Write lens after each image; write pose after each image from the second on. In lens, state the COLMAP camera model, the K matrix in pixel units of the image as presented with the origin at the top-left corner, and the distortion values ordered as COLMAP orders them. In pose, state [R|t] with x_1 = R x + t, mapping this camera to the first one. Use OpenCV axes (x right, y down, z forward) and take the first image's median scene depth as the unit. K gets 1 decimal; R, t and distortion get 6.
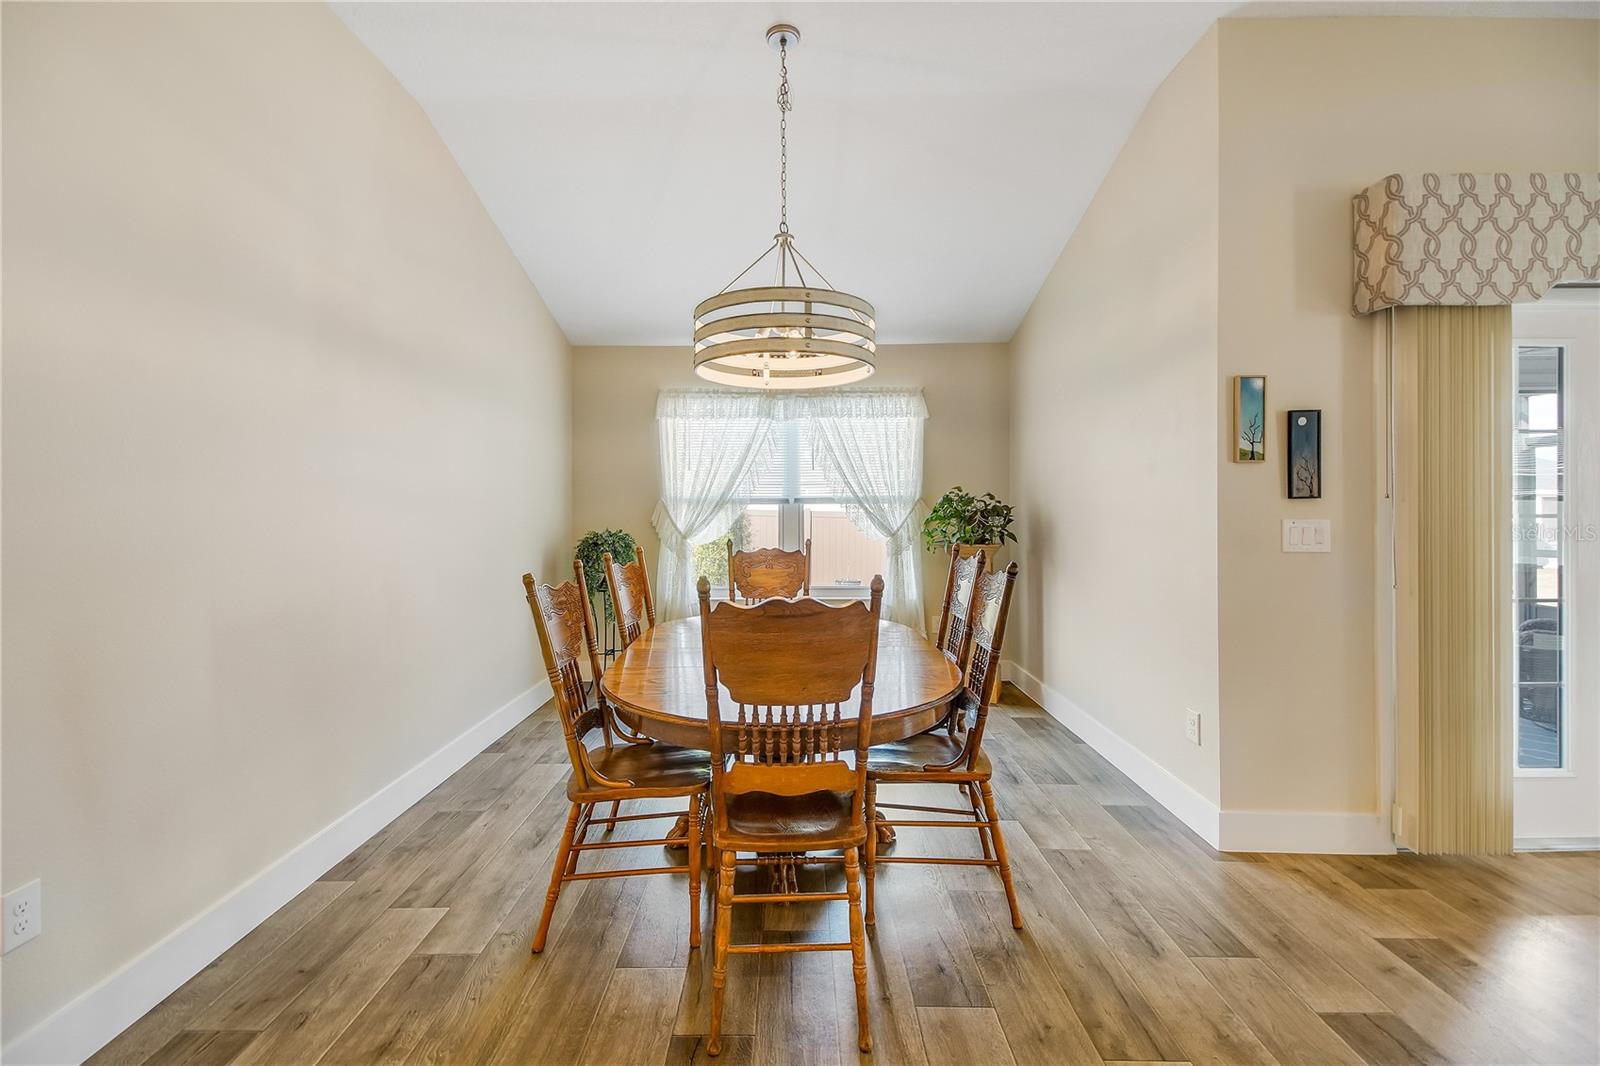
lens RADIAL K [[692.2, 0, 796.7], [0, 692.2, 507.2], [0, 0, 1]] dist [0.039664, -0.019966]
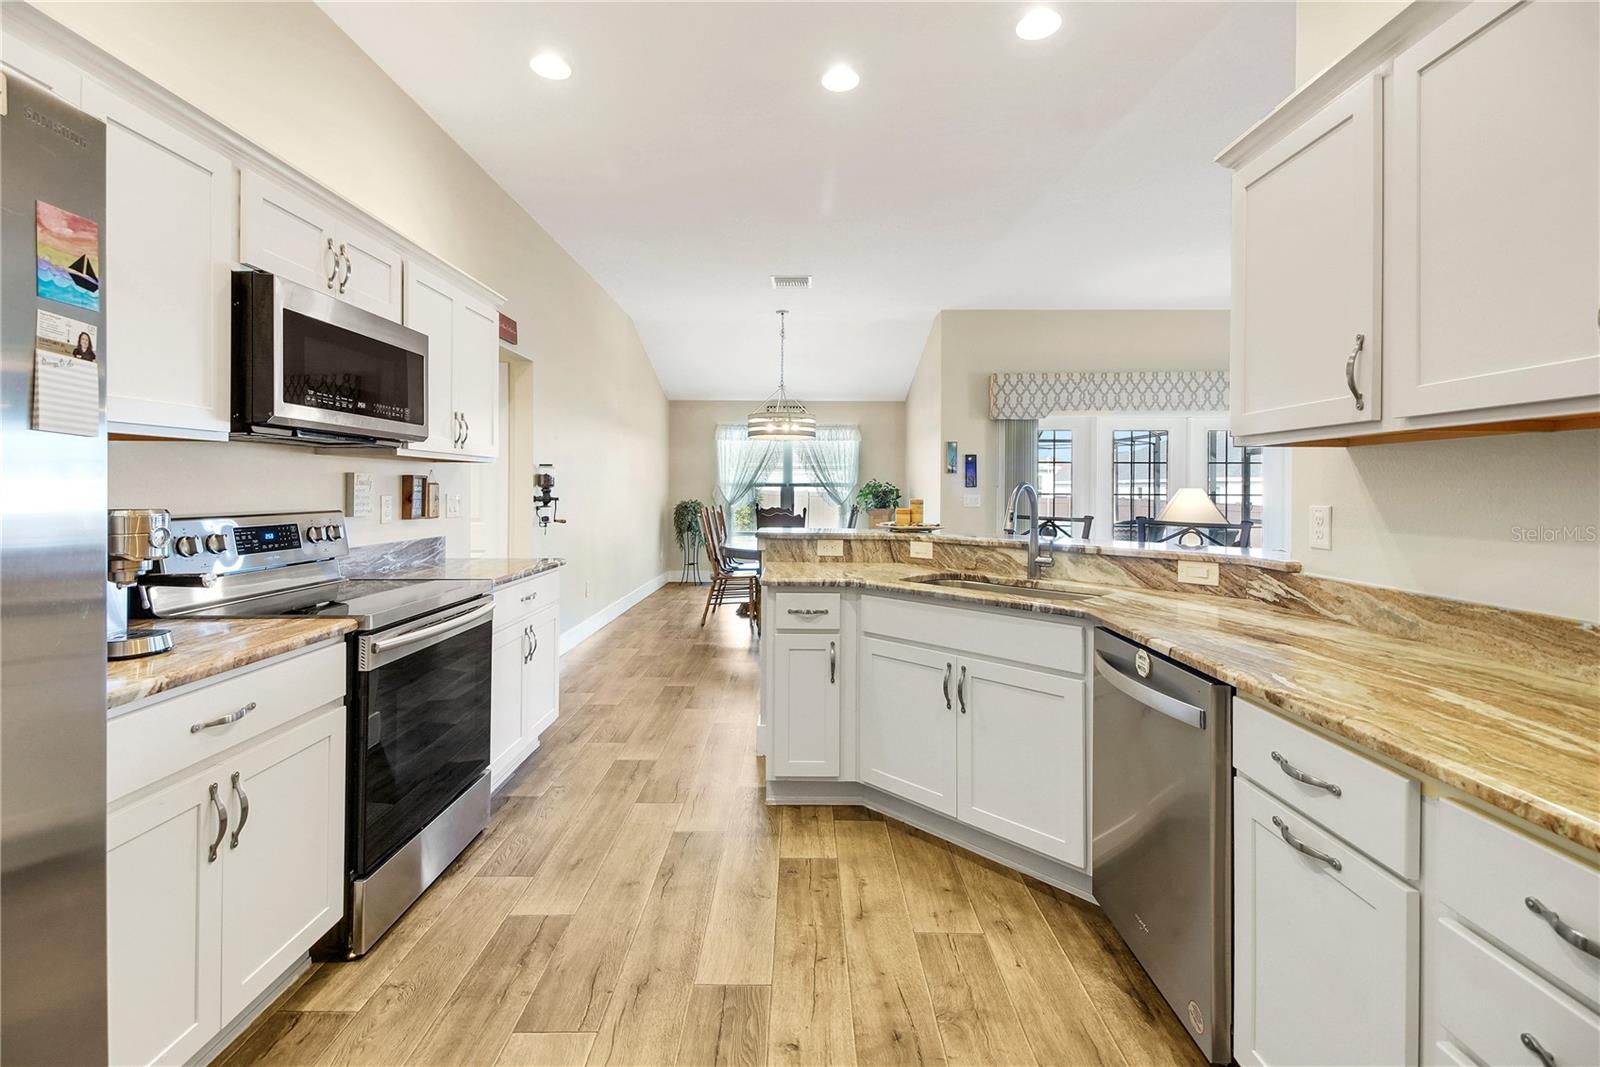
lens RADIAL K [[700.9, 0, 800.8], [0, 700.9, 483.3], [0, 0, 1]] dist [0.044210, -0.018467]
pose [[0.999966, 0.007493, -0.003491, 0.039210], [-0.007520, 0.999943, -0.007629, 0.000234], [0.003433, 0.007655, 0.999965, -0.985769]]
